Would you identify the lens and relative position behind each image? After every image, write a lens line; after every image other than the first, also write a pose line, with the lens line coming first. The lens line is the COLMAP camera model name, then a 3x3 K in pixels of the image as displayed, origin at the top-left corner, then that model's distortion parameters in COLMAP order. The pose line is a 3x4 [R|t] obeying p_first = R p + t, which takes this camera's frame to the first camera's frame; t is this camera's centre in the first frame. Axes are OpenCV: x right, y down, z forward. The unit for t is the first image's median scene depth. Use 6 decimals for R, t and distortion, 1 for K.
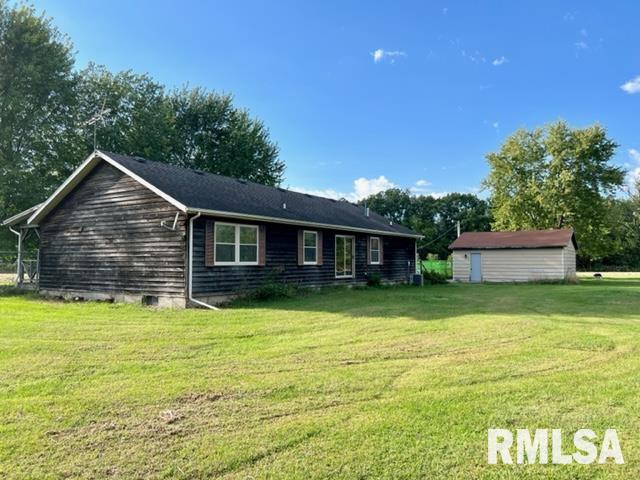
lens RADIAL K [[485.3, 0, 320.1], [0, 485.3, 239.5], [0, 0, 1]] dist [0.055499, -0.046623]
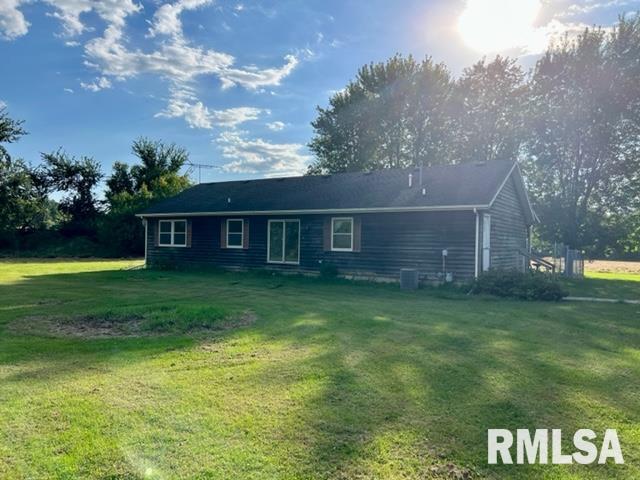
lens RADIAL K [[485.3, 0, 320.0], [0, 485.3, 240.7], [0, 0, 1]] dist [0.055499, -0.046623]
pose [[-0.004944, -0.009136, -0.999946, 1.148287], [0.025990, 0.999619, -0.009262, 0.049987], [0.999650, -0.026034, -0.004705, 1.222404]]
